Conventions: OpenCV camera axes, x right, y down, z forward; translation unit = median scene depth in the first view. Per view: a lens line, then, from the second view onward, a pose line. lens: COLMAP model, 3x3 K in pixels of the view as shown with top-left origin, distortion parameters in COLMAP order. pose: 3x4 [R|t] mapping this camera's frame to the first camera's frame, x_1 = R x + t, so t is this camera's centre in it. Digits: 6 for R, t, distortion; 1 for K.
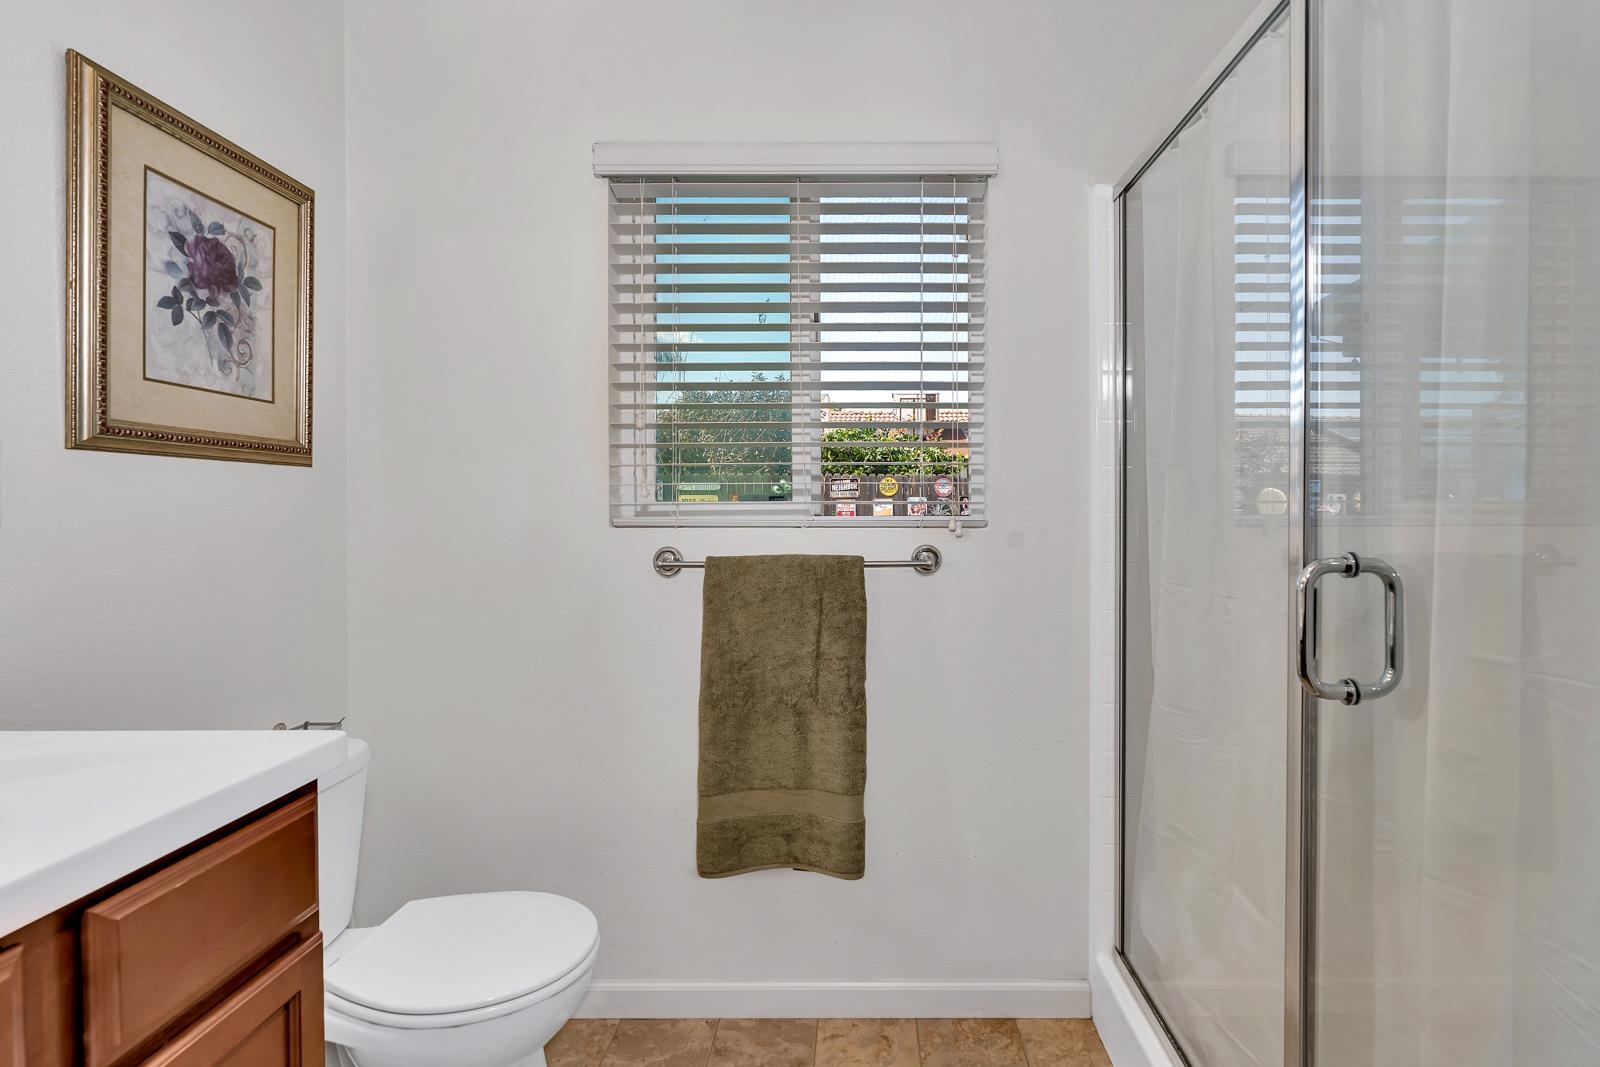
lens RADIAL K [[736.5, 0, 846.0], [0, 736.5, 520.7], [0, 0, 1]] dist [-0.006257, -0.000106]
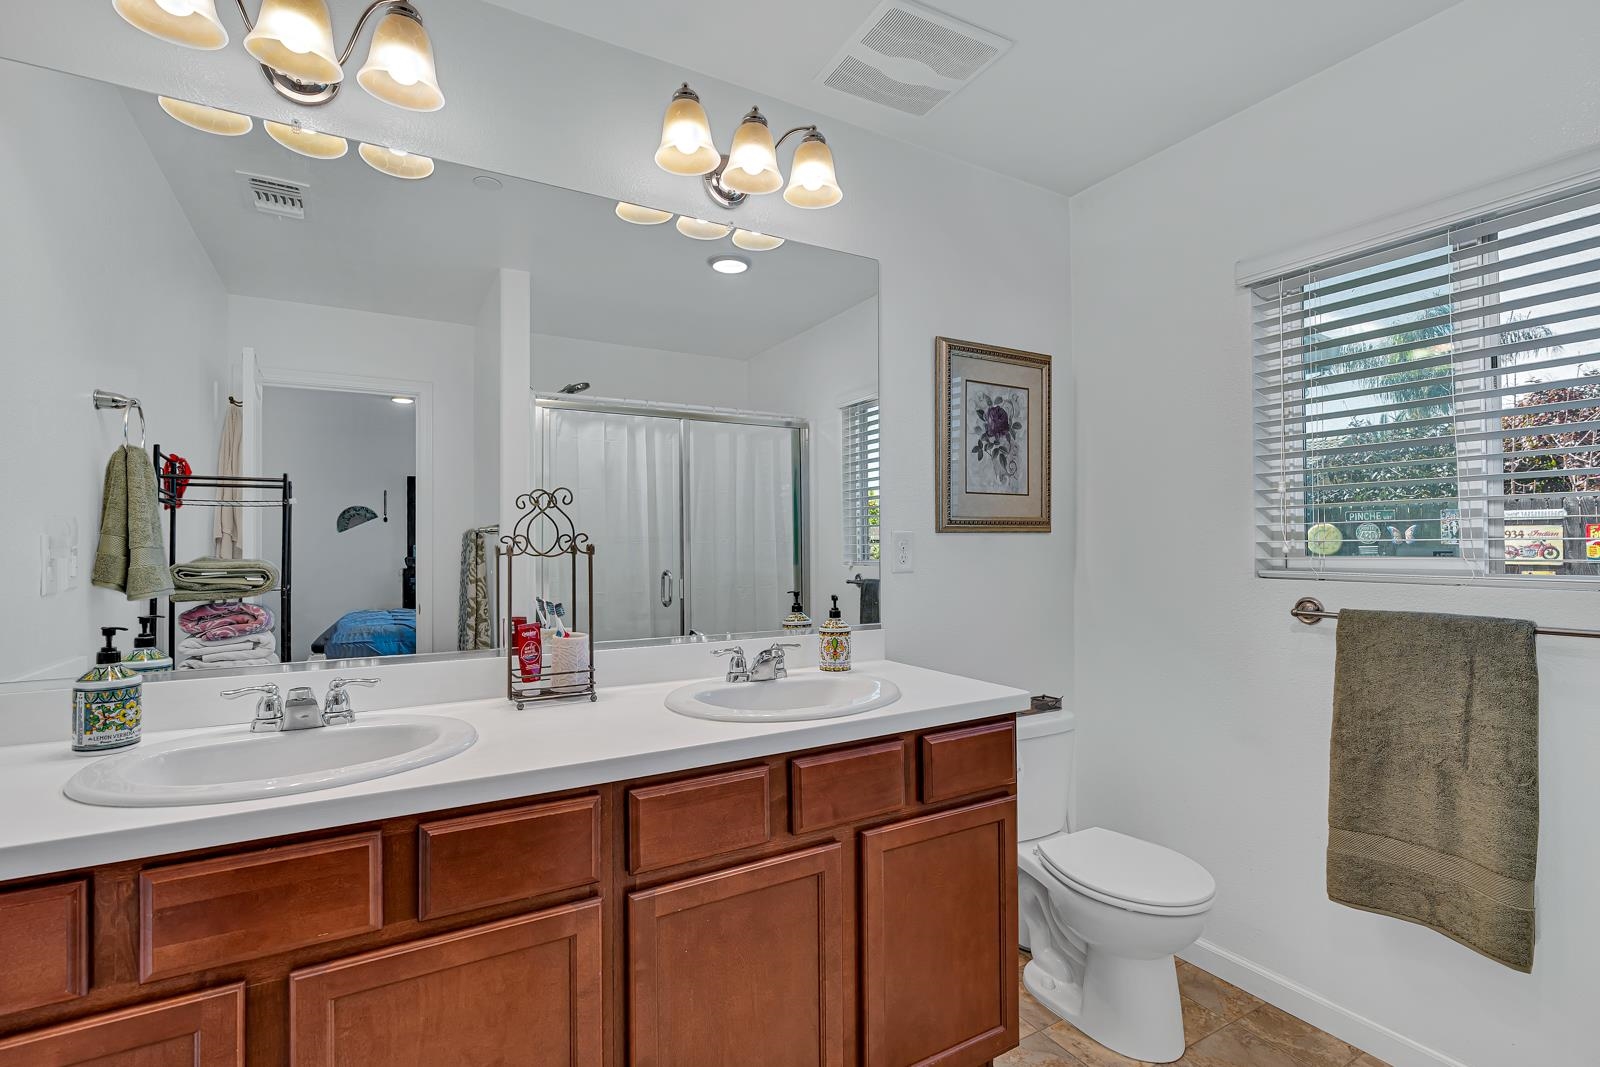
lens RADIAL K [[731.9, 0, 815.5], [0, 731.9, 532.9], [0, 0, 1]] dist [0.001111, 0.000306]
pose [[0.514770, -0.015038, -0.857196, 0.351053], [-0.004064, 0.999792, -0.019981, -0.039512], [0.857319, 0.013769, 0.514602, -0.231150]]
